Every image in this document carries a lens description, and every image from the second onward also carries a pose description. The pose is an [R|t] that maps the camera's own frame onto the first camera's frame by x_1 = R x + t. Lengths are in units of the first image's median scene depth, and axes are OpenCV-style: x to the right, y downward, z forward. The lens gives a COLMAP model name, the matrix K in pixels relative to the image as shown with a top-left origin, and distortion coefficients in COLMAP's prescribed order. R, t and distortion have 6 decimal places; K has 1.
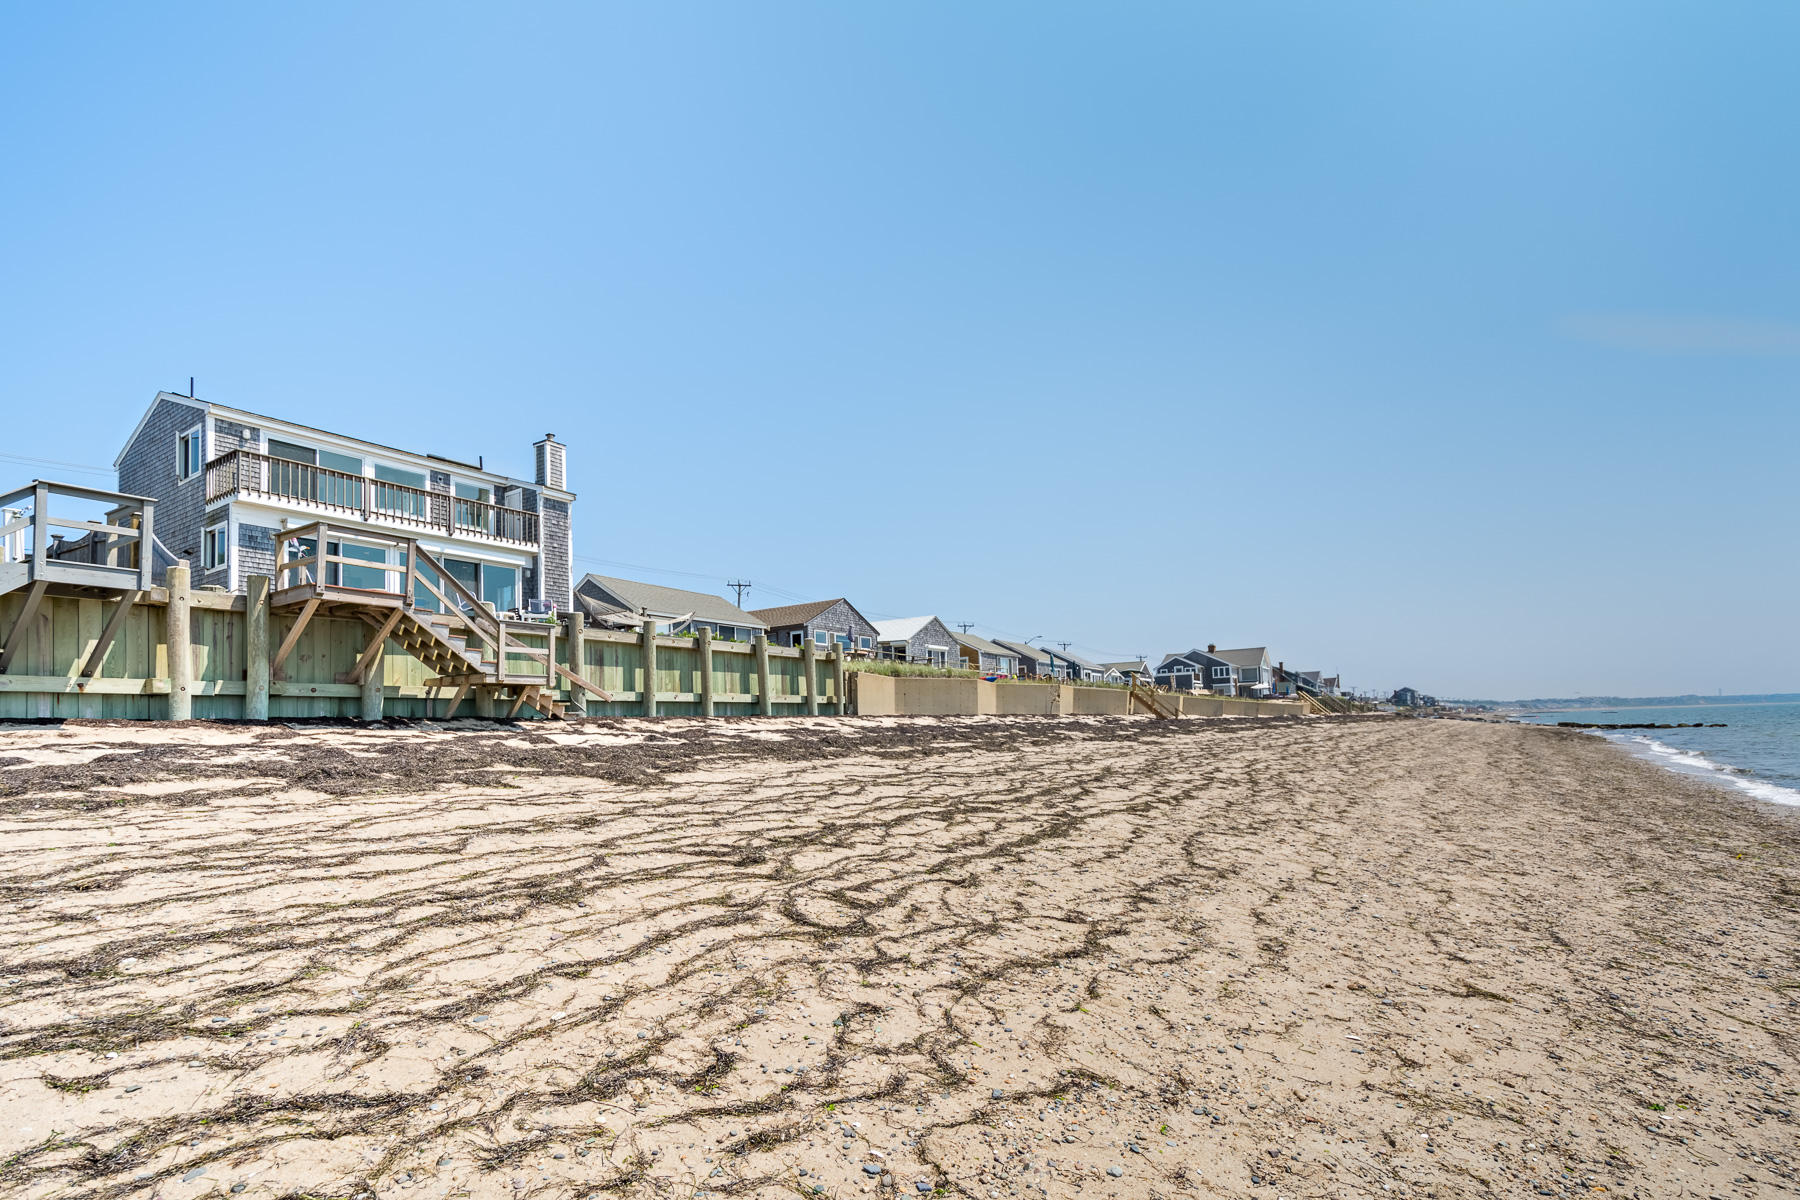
lens RADIAL K [[853.1, 0, 955.3], [0, 853.1, 698.3], [0, 0, 1]] dist [0.004492, -0.002851]
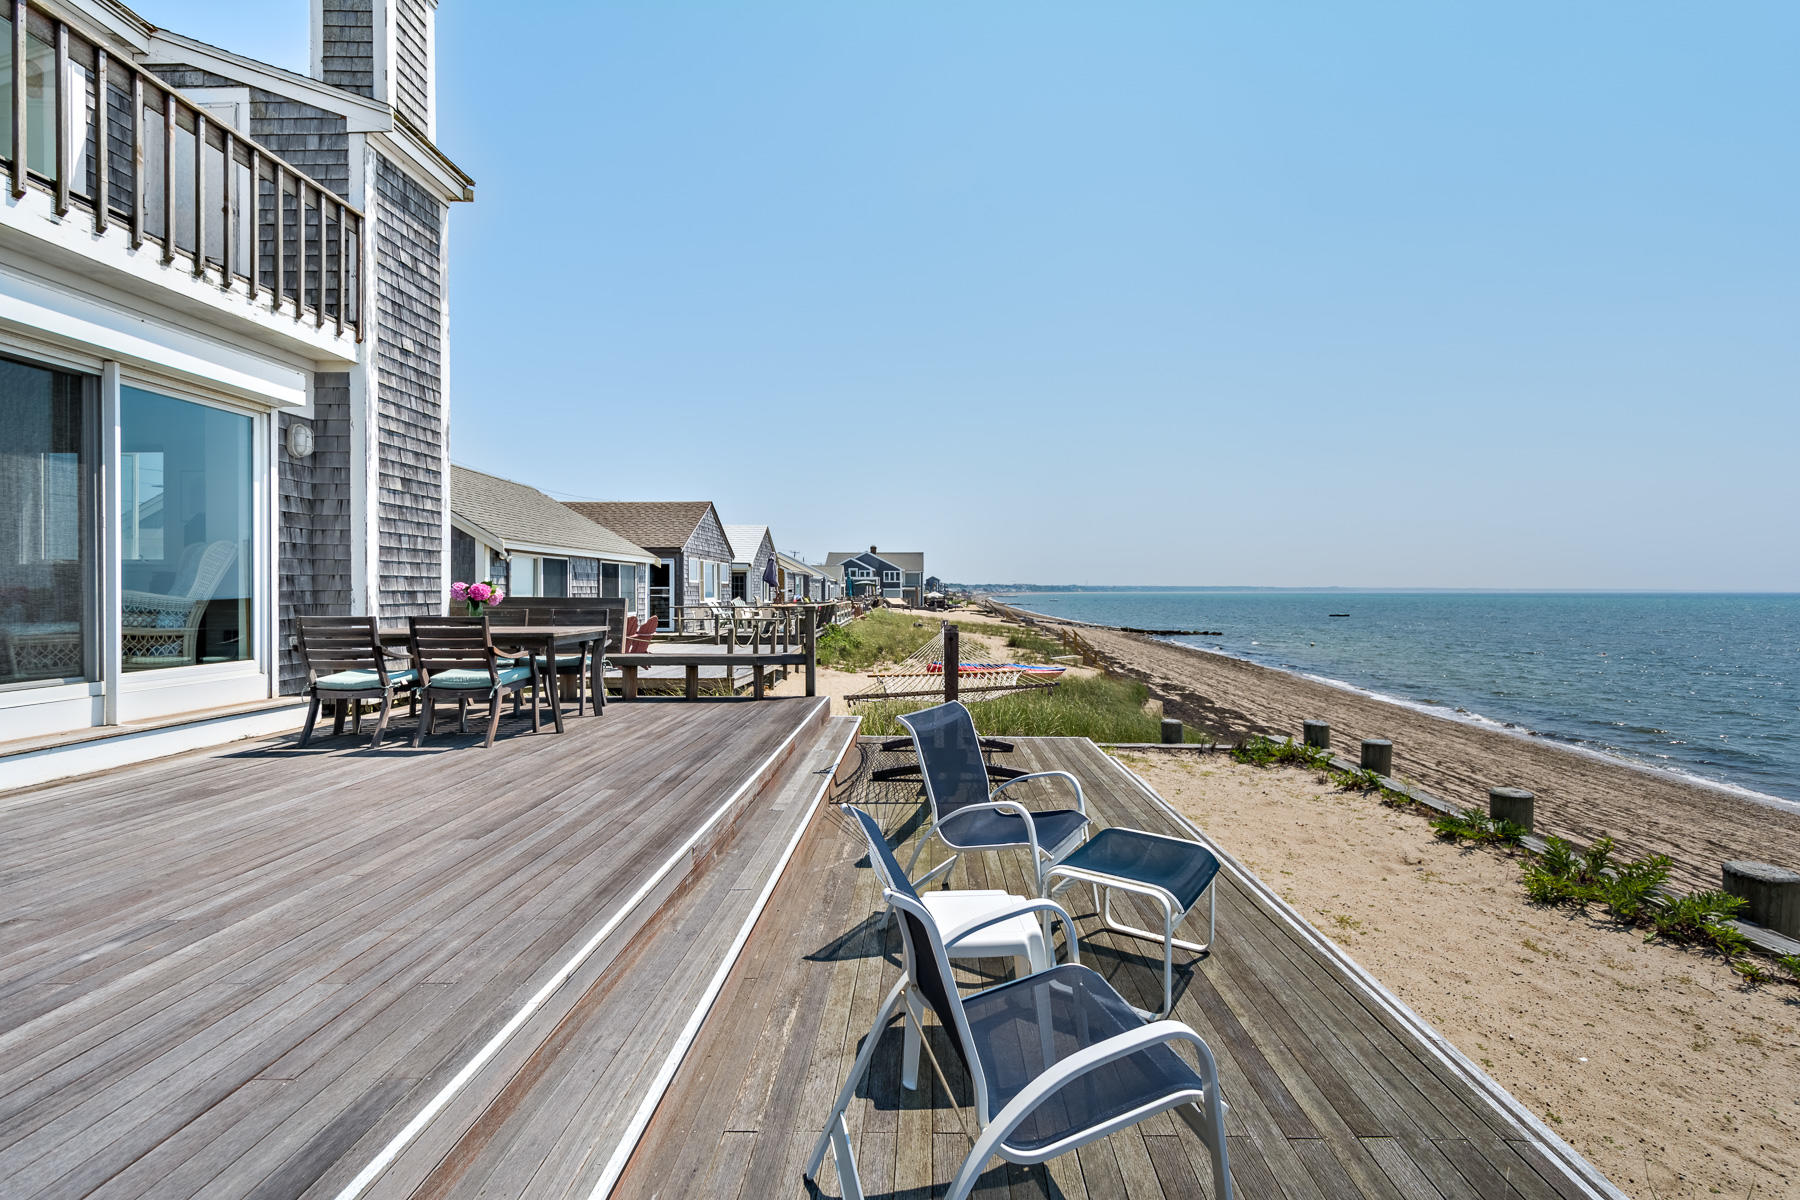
lens RADIAL K [[789.0, 0, 916.6], [0, 789.0, 592.9], [0, 0, 1]] dist [0.013749, -0.004468]
pose [[0.850315, 0.035454, 0.525078, -0.469289], [-0.056506, 0.998111, 0.024113, -0.117308], [-0.523231, -0.050174, 0.850712, 0.706681]]
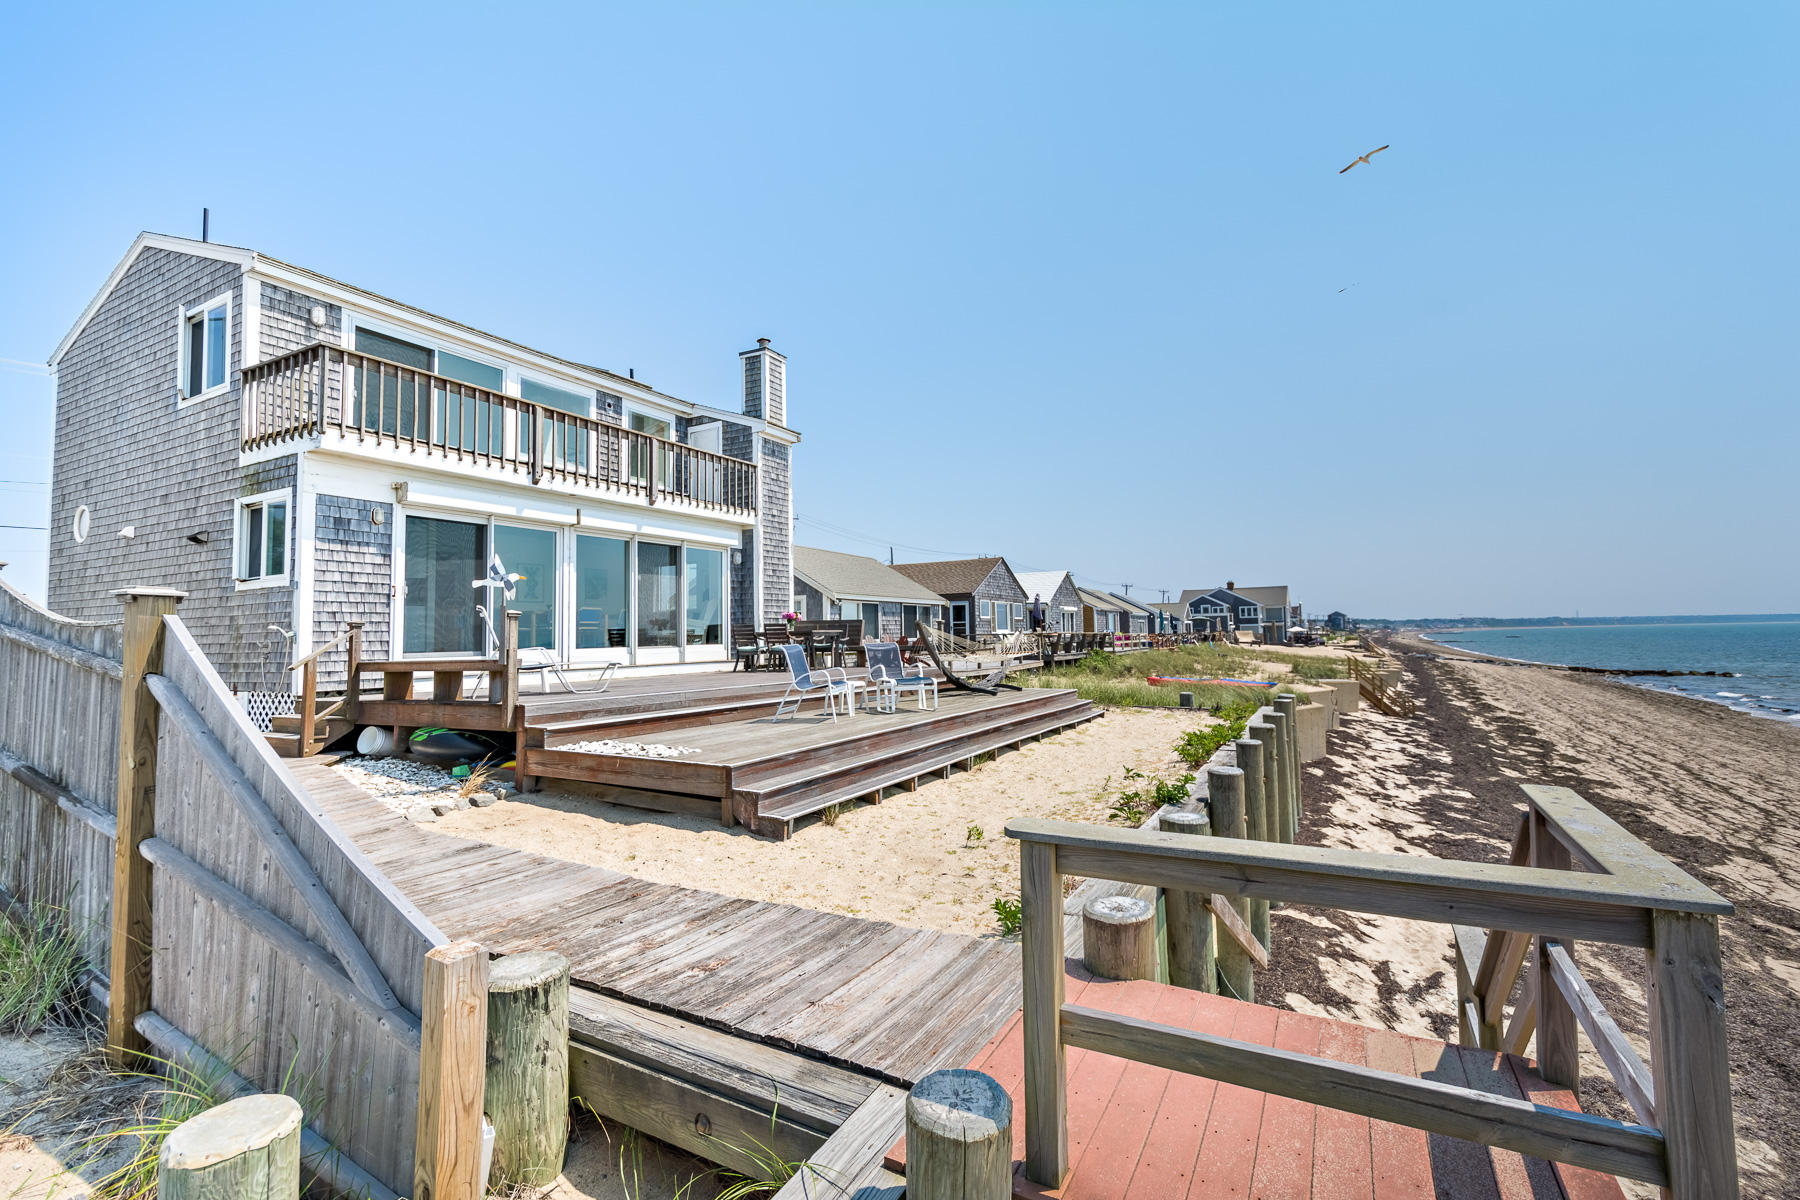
lens RADIAL K [[789.0, 0, 899.6], [0, 789.0, 593.9], [0, 0, 1]] dist [0.013749, -0.004468]
pose [[0.998855, 0.021216, 0.042877, -0.406545], [-0.020867, 0.999745, -0.008575, -0.117135], [-0.043048, 0.007670, 0.999044, 0.412644]]
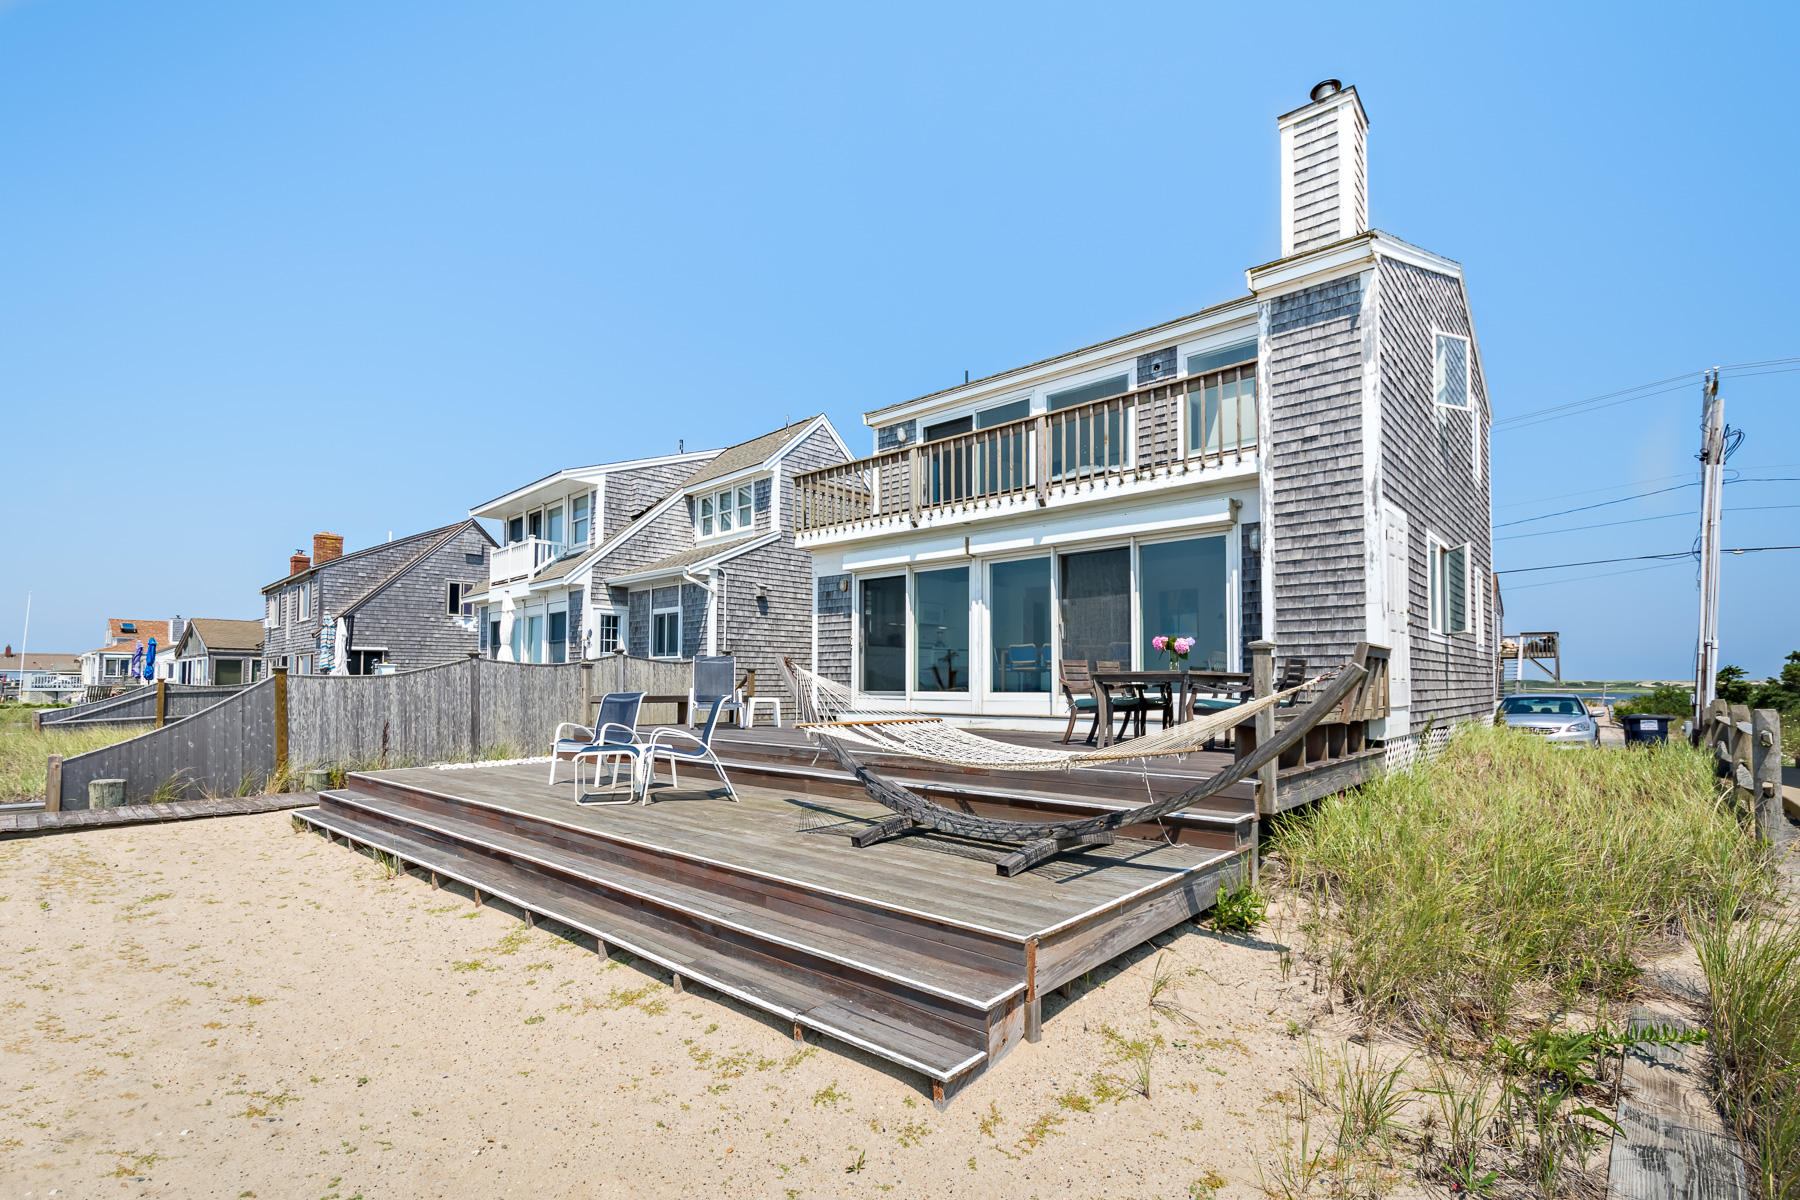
lens RADIAL K [[789.0, 0, 908.5], [0, 789.0, 653.8], [0, 0, 1]] dist [0.013749, -0.004468]
pose [[-0.144015, 0.001920, -0.989574, -0.158208], [0.052460, 0.998607, -0.005697, -0.104837], [0.988184, -0.052733, -0.143915, 0.906692]]
